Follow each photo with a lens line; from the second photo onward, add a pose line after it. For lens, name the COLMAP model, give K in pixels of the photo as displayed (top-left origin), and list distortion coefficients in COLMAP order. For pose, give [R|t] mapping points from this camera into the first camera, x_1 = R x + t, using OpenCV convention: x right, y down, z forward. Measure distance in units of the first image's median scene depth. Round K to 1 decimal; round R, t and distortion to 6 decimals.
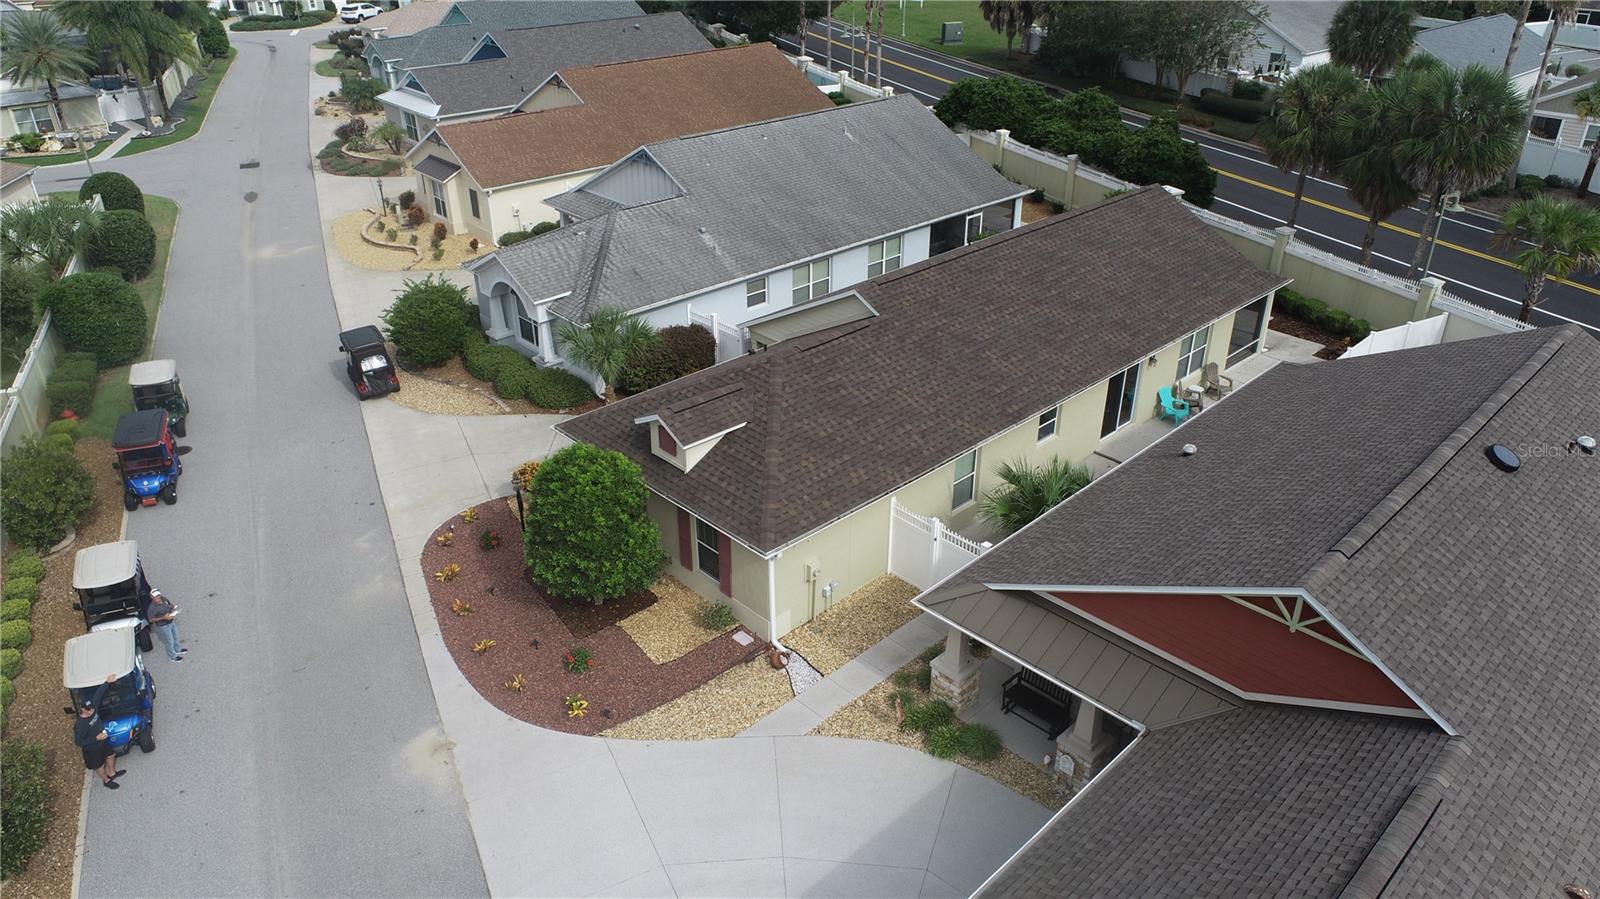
lens RADIAL K [[1081.9, 0, 797.9], [0, 1081.9, 450.4], [0, 0, 1]] dist [-0.015637, 0.006843]
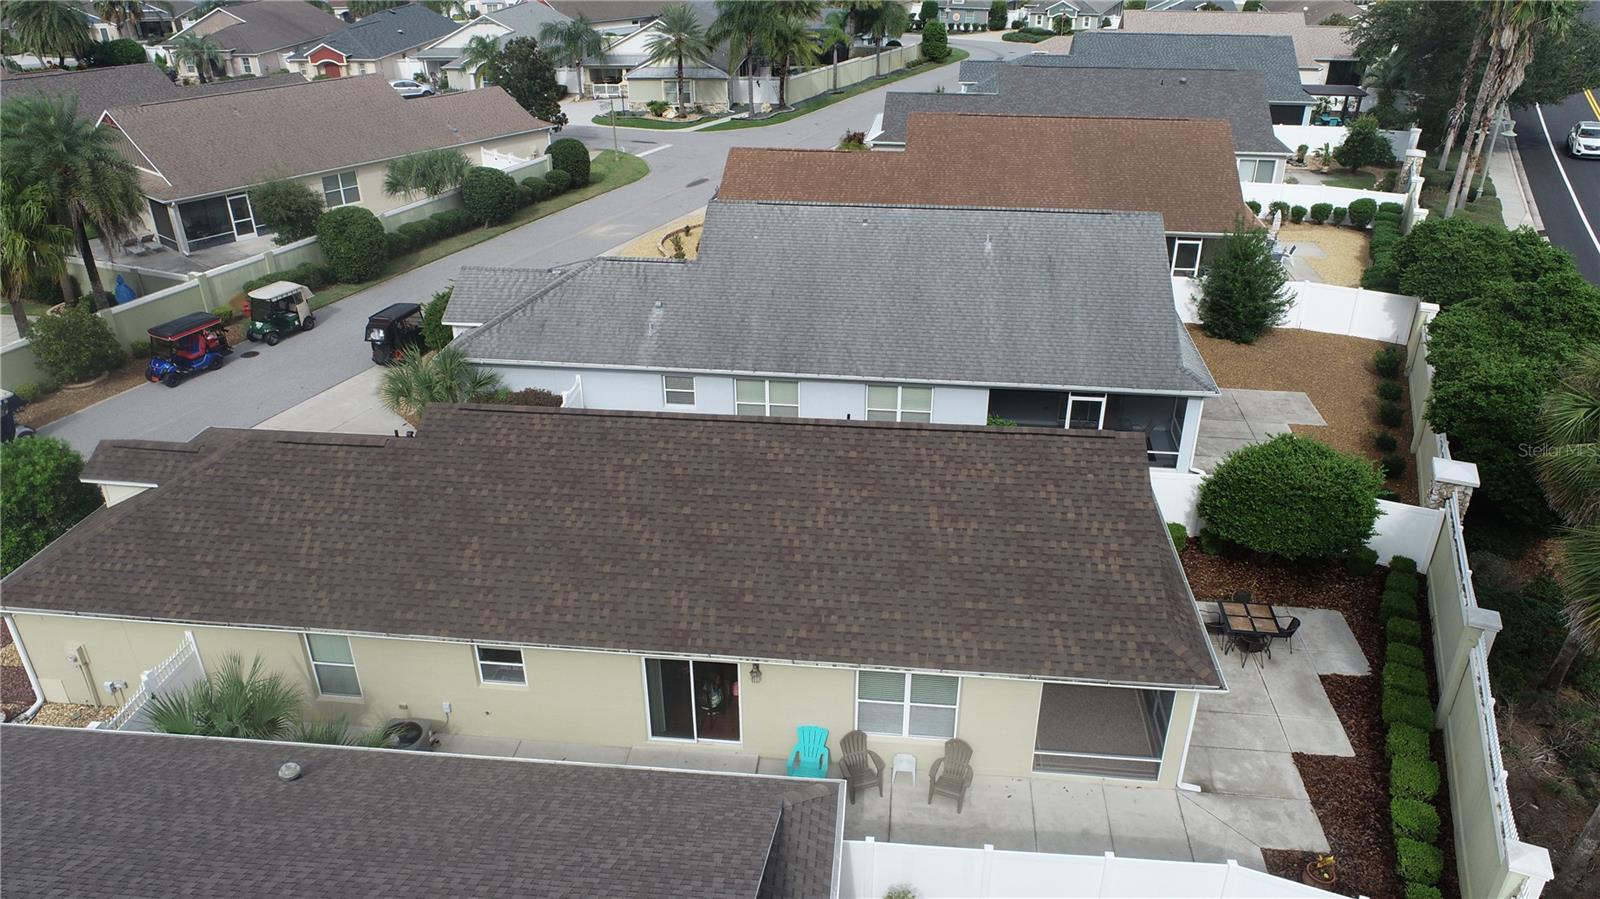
lens RADIAL K [[1081.9, 0, 797.9], [0, 1081.9, 450.4], [0, 0, 1]] dist [-0.015637, 0.006843]
pose [[0.649961, 0.353033, -0.672992, 0.557377], [-0.363487, 0.922105, 0.132663, -0.227373], [0.667403, 0.158398, 0.727656, 0.412643]]
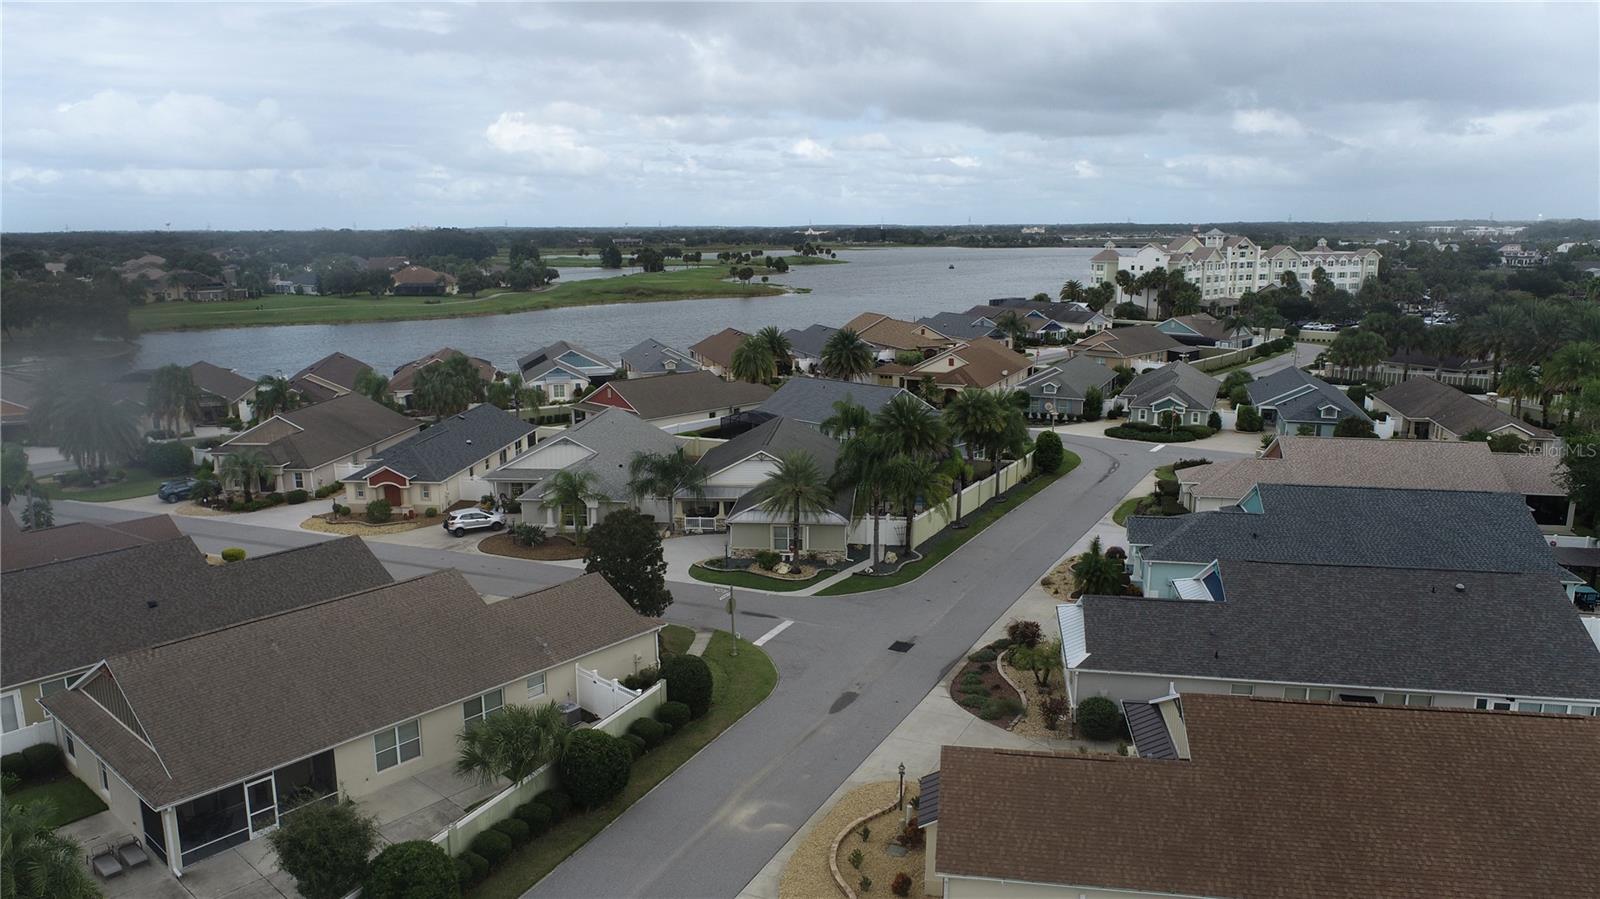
lens RADIAL K [[1081.9, 0, 797.9], [0, 1081.9, 450.4], [0, 0, 1]] dist [-0.015637, 0.006843]
pose [[0.634998, 0.157799, -0.756225, 0.140453], [-0.369008, 0.921973, -0.117469, -0.420690], [0.678683, 0.353646, 0.643680, 0.458682]]
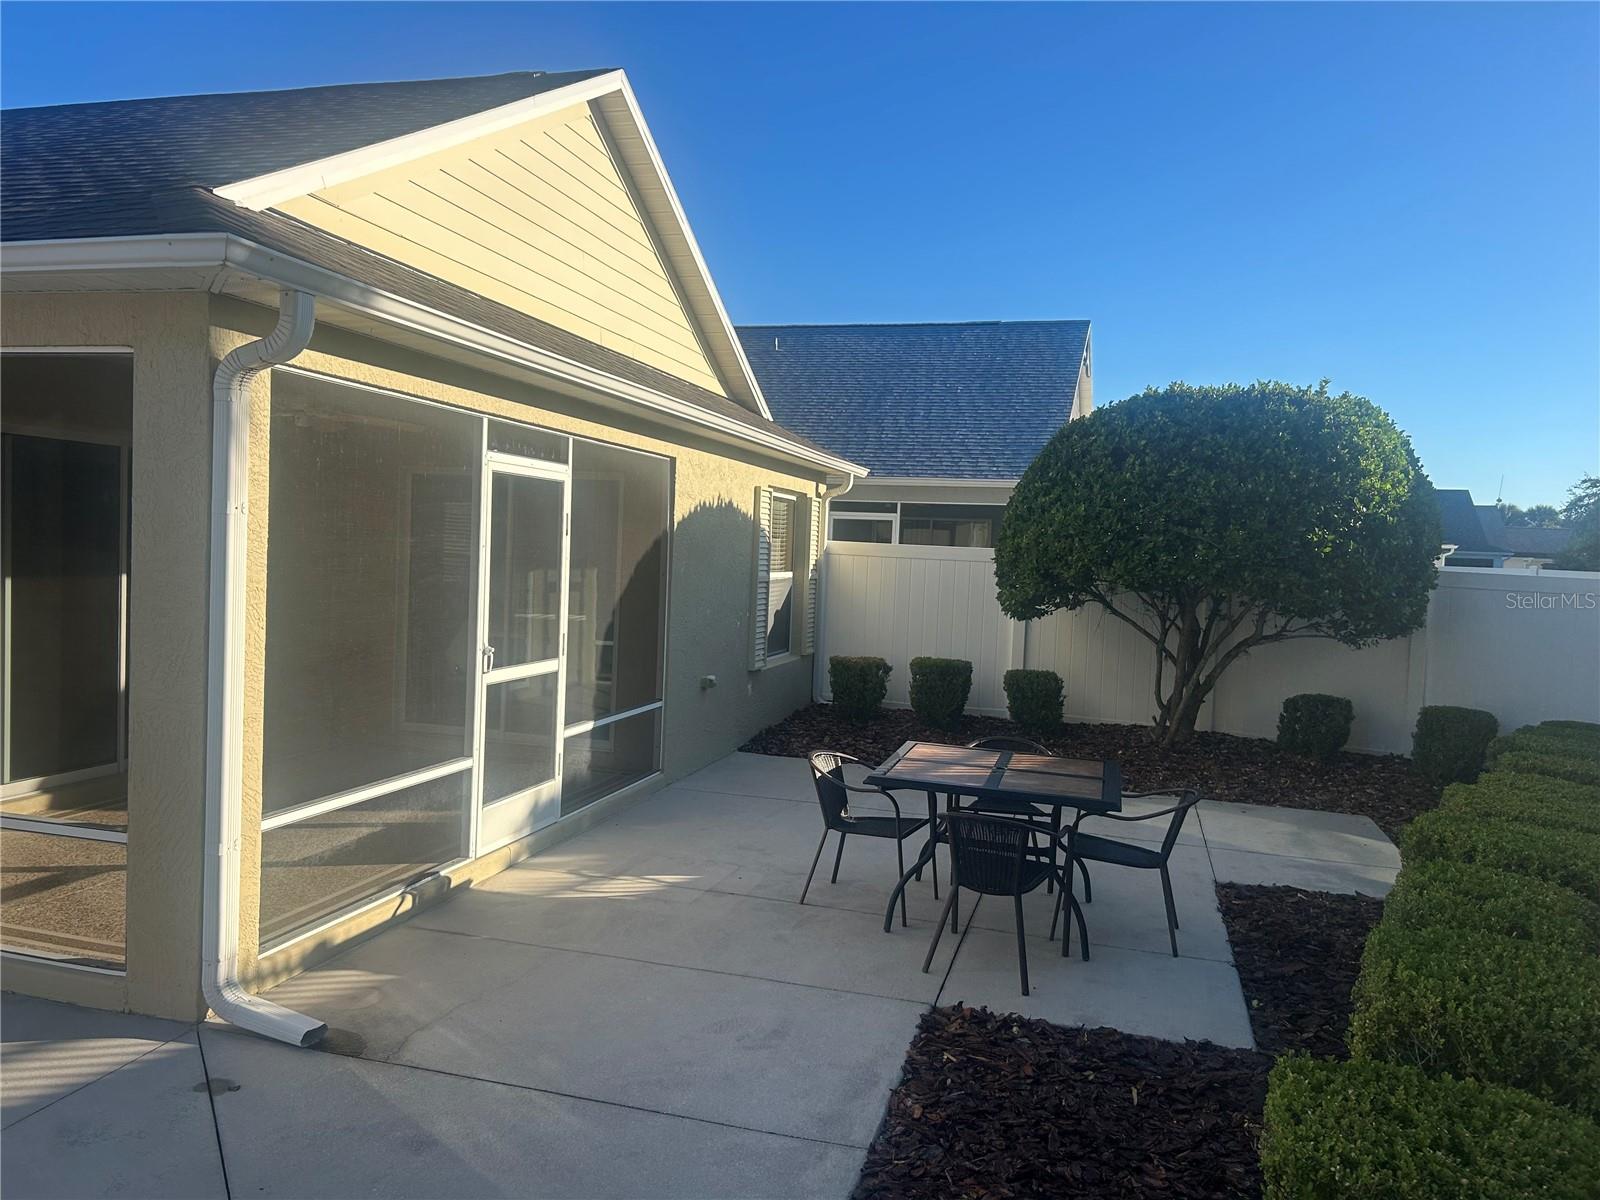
lens RADIAL K [[1200.4, 0, 804.9], [0, 1200.4, 611.1], [0, 0, 1]] dist [0.010523, -0.009288]
pose [[0.853730, 0.009668, 0.520626, 0.123546], [0.209391, 0.909055, -0.360242, -0.150165], [-0.476761, 0.416564, 0.774063, 0.942690]]
